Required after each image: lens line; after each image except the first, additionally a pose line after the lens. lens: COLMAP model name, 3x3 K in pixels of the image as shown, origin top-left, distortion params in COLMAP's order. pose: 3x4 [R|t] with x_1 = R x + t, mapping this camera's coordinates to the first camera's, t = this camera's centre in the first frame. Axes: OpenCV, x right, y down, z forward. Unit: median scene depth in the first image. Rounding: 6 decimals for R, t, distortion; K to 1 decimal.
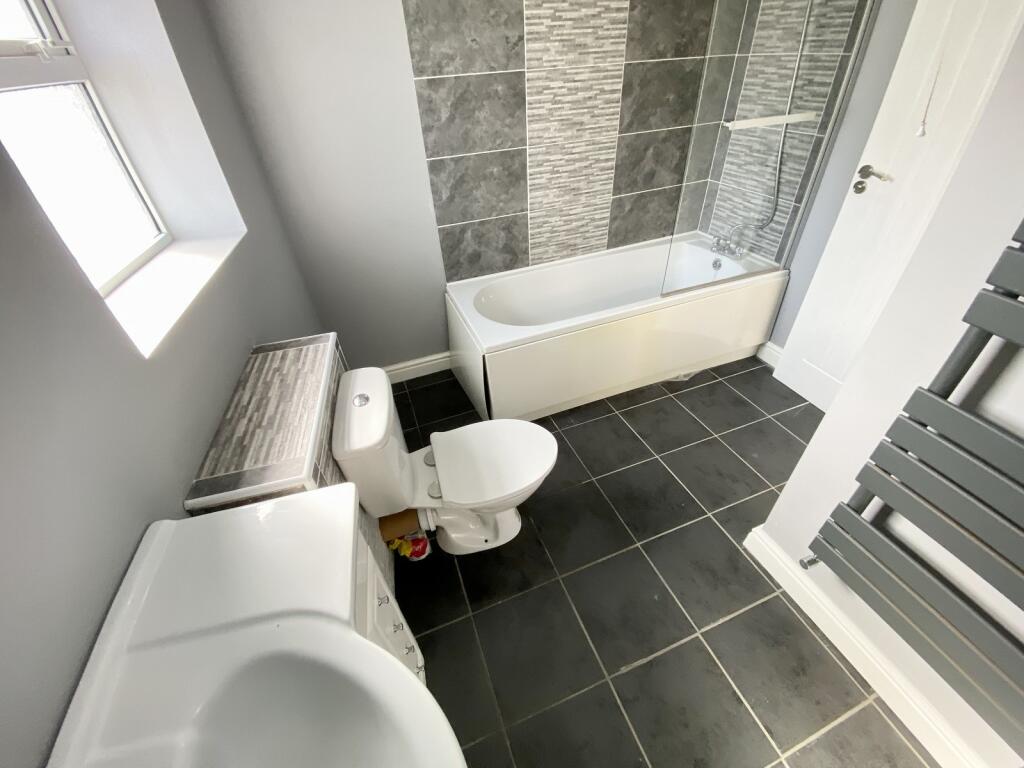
lens RADIAL K [[415.2, 0, 517.7], [0, 415.2, 383.3], [0, 0, 1]] dist [0.001244, -0.017141]
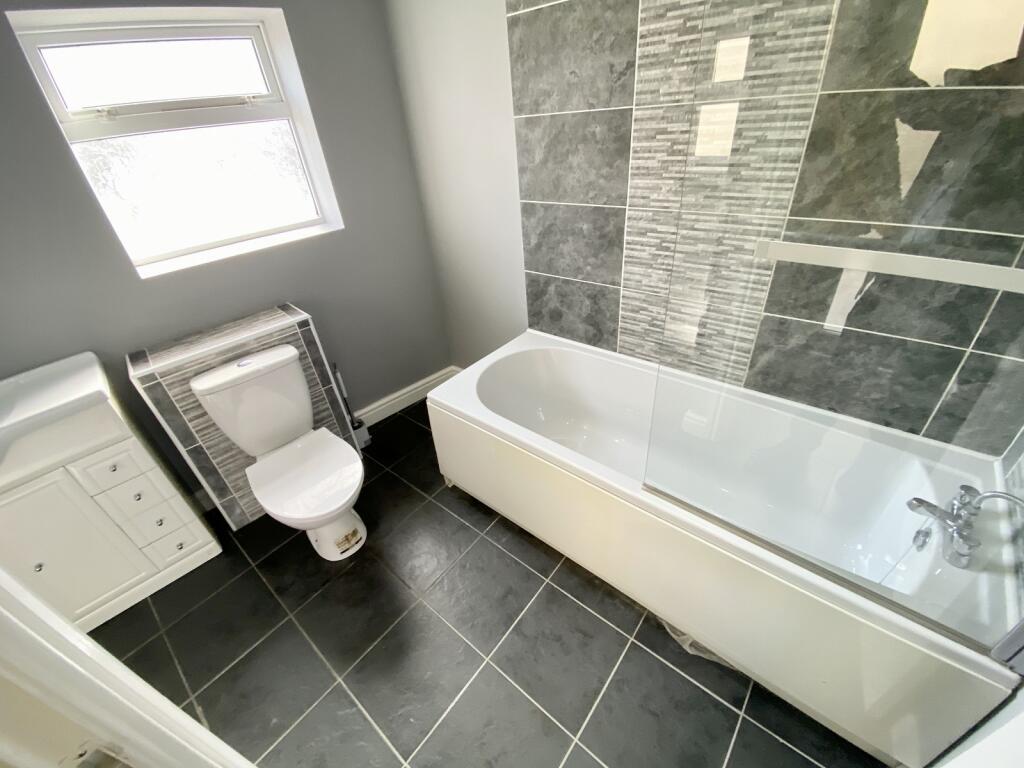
lens RADIAL K [[415.2, 0, 517.7], [0, 415.2, 383.3], [0, 0, 1]] dist [0.001244, -0.017141]
pose [[0.488447, 0.487519, -0.723702, 0.649258], [-0.495242, 0.837733, 0.230083, -0.401155], [0.718439, 0.246024, 0.650628, 0.480718]]
